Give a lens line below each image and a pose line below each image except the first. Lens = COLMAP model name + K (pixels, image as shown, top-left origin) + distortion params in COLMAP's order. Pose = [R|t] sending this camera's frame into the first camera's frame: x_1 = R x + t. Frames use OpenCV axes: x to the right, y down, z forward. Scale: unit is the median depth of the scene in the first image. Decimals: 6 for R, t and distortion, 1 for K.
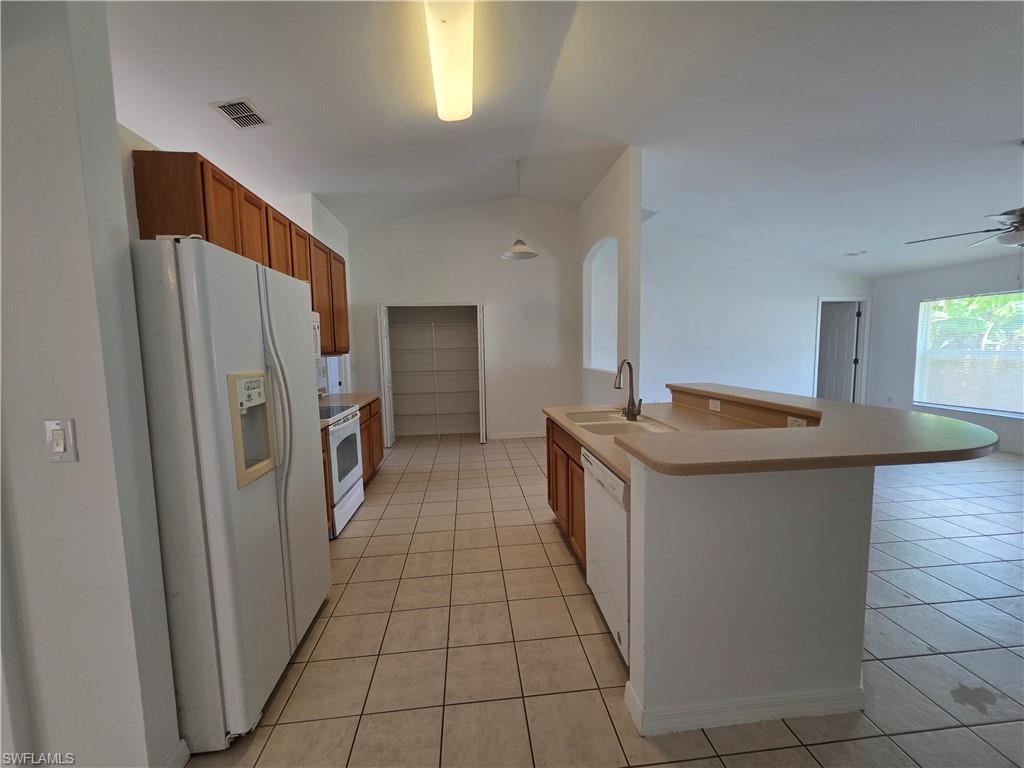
lens RADIAL K [[413.0, 0, 508.3], [0, 413.0, 385.6], [0, 0, 1]] dist [0.003756, -0.000803]
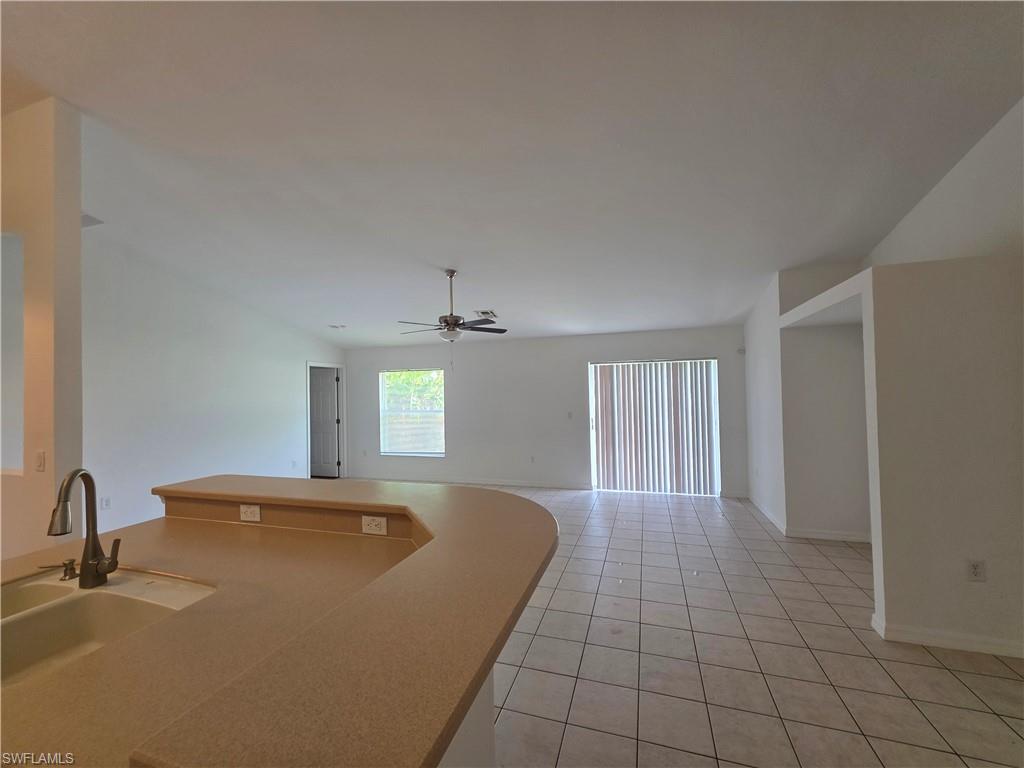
lens RADIAL K [[413.0, 0, 513.2], [0, 413.0, 383.5], [0, 0, 1]] dist [0.003756, -0.000803]
pose [[0.404087, 0.027217, 0.914316, 0.029011], [0.099649, 0.992298, -0.073579, -0.065490], [-0.909276, 0.120843, 0.398263, 0.255337]]
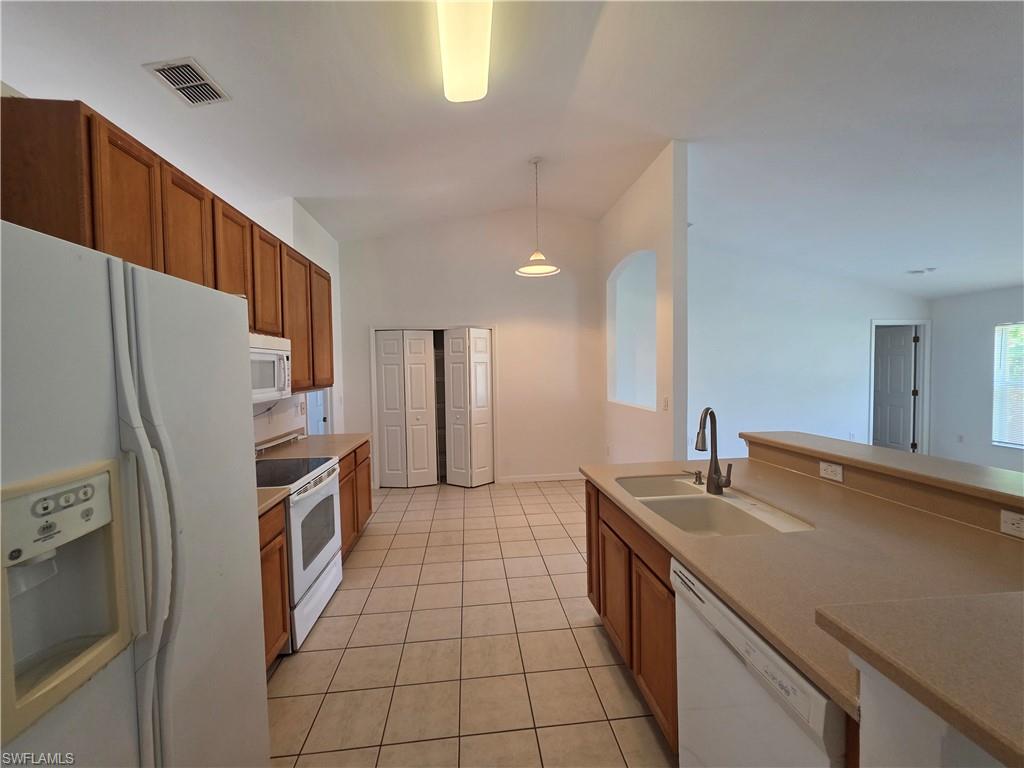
lens RADIAL K [[413.0, 0, 504.6], [0, 413.0, 384.3], [0, 0, 1]] dist [0.003756, -0.000803]
pose [[0.999961, 0.003020, -0.008300, -0.047955], [-0.003473, 0.998471, -0.055178, -0.053478], [0.008121, 0.055204, 0.998442, 0.246293]]
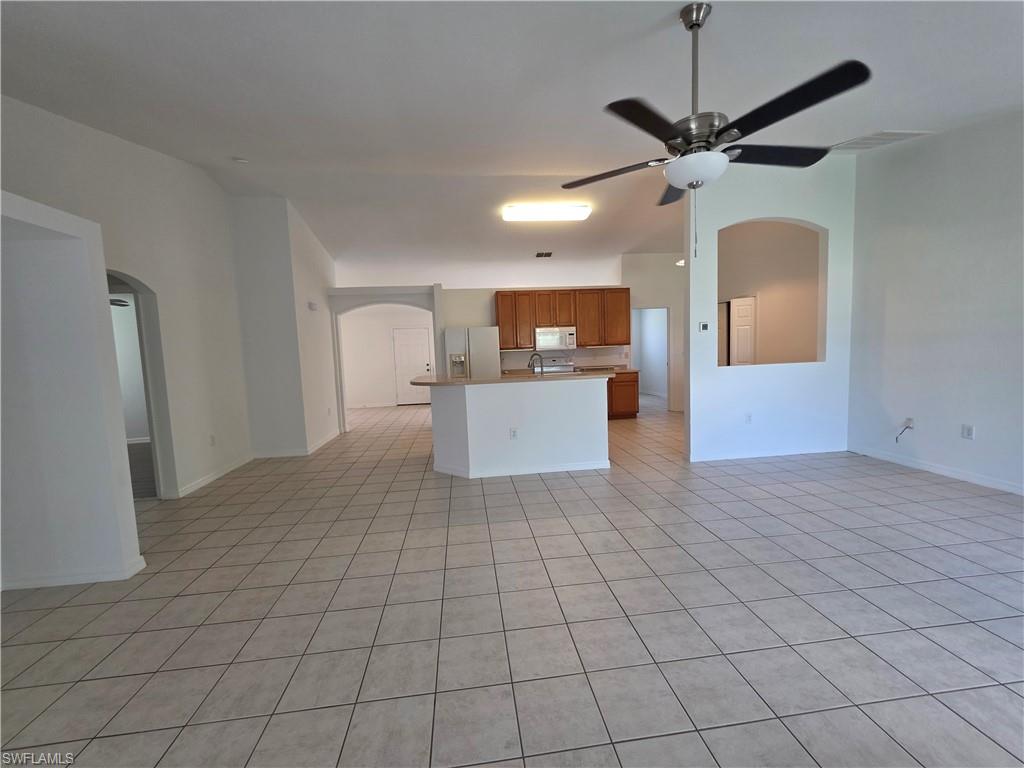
lens RADIAL K [[413.0, 0, 508.0], [0, 413.0, 385.3], [0, 0, 1]] dist [0.003756, -0.000803]
pose [[0.004853, 0.103391, -0.994629, 1.841776], [-0.055518, 0.993134, 0.102965, -0.085860], [0.998446, 0.054720, 0.010560, 0.716922]]
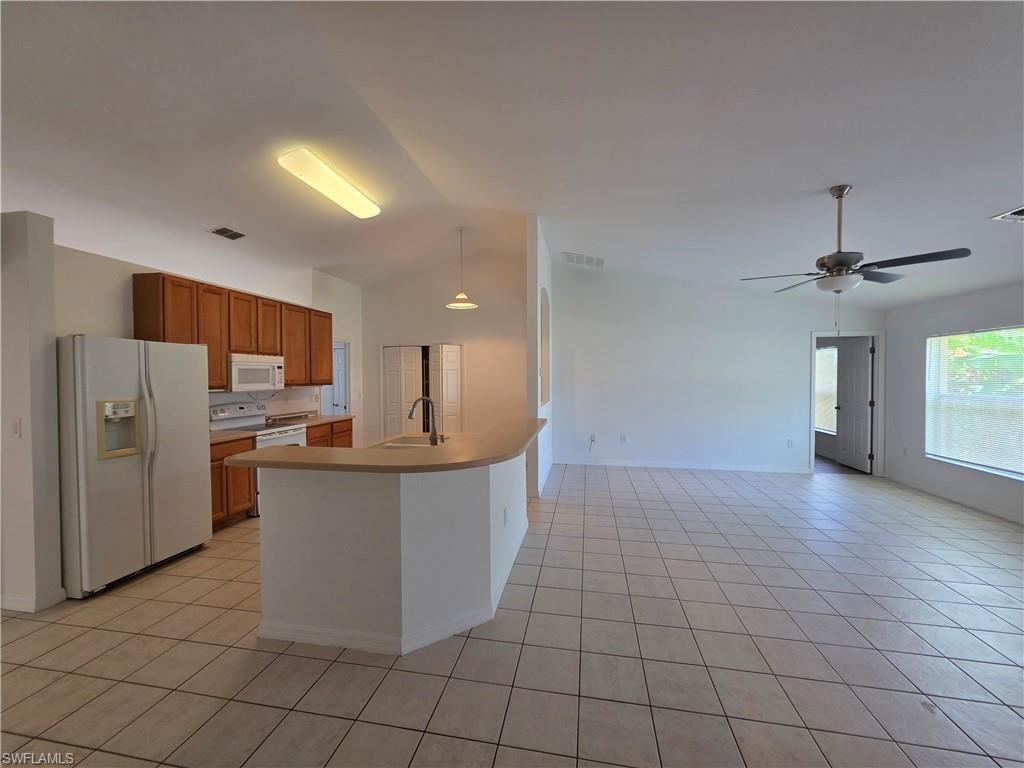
lens RADIAL K [[413.0, 0, 509.7], [0, 413.0, 386.0], [0, 0, 1]] dist [0.003756, -0.000803]
pose [[0.955791, 0.021297, -0.293273, 0.777372], [-0.040708, 0.997353, -0.060241, -0.024486], [0.291214, 0.069517, 0.954129, -0.135648]]
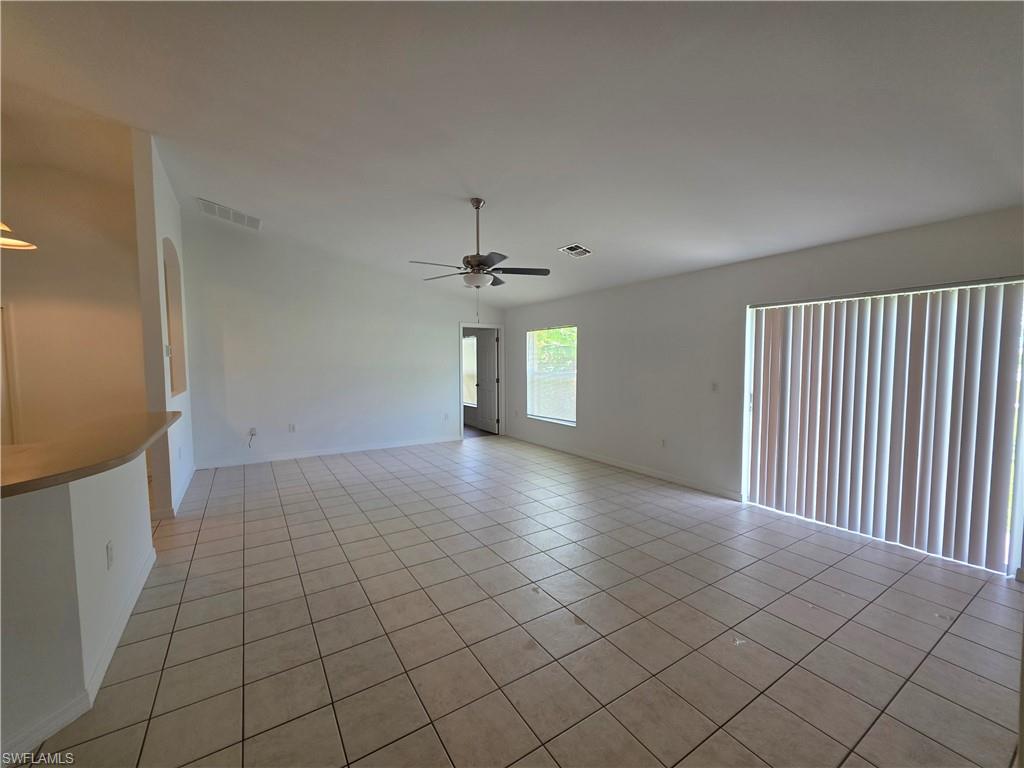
lens RADIAL K [[413.0, 0, 513.6], [0, 413.0, 386.7], [0, 0, 1]] dist [0.003756, -0.000803]
pose [[0.893646, -0.012196, 0.448607, 0.778687], [0.029209, 0.999092, -0.031022, -0.009271], [-0.447821, 0.040826, 0.893191, -0.097728]]
